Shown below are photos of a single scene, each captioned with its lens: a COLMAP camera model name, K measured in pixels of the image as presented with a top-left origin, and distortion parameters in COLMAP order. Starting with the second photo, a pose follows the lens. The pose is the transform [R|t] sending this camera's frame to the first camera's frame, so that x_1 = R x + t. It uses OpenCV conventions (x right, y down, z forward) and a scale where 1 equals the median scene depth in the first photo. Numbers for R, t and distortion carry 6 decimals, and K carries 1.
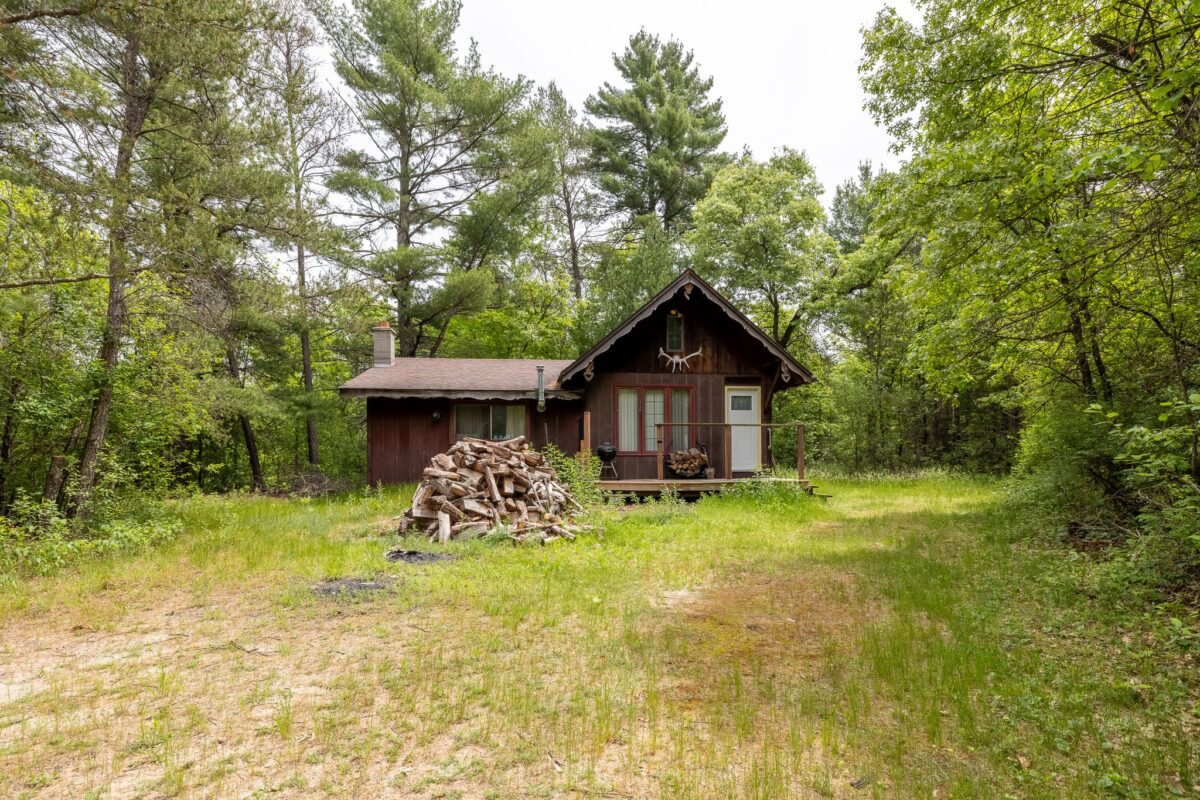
lens RADIAL K [[510.4, 0, 600.2], [0, 510.4, 402.5], [0, 0, 1]] dist [-0.000685, 0.000002]
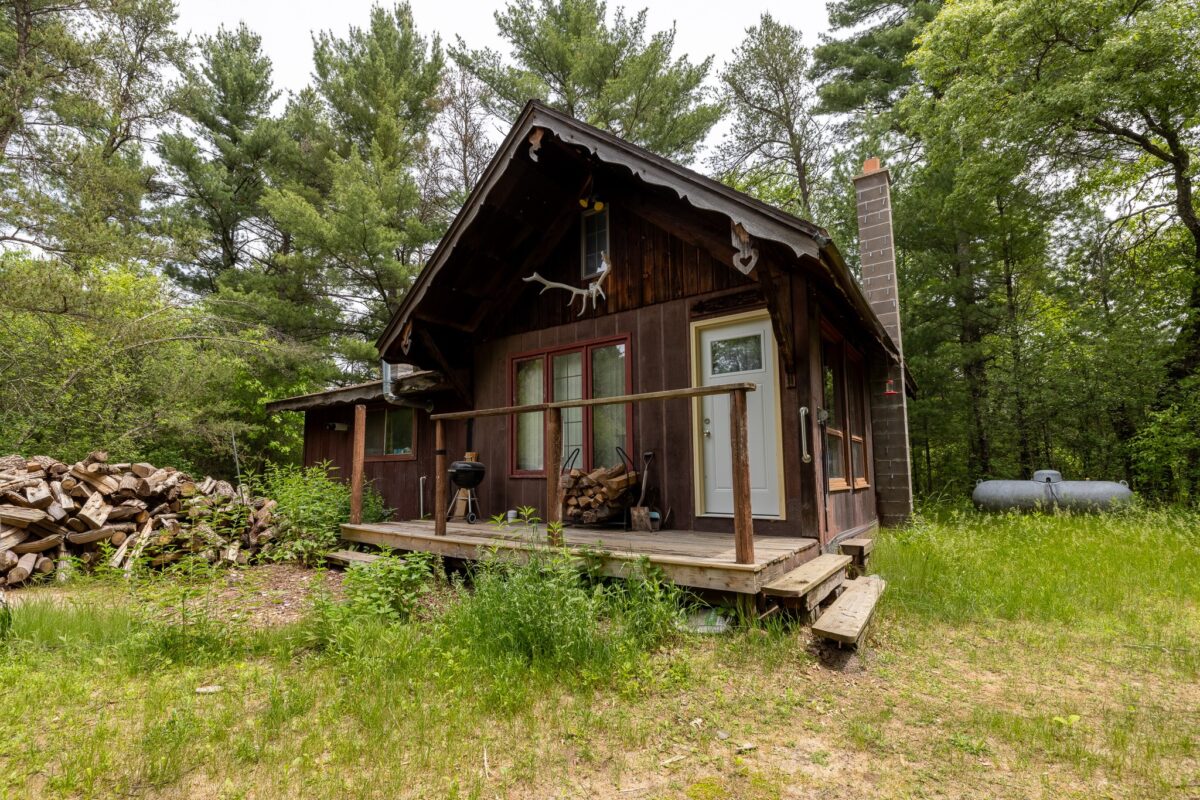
lens RADIAL K [[510.4, 0, 600.5], [0, 510.4, 403.7], [0, 0, 1]] dist [-0.000685, 0.000002]
pose [[0.760966, -0.099625, -0.641097, 0.473721], [0.072722, 0.995011, -0.068303, 0.063765], [0.644703, 0.005354, 0.764414, 0.615298]]
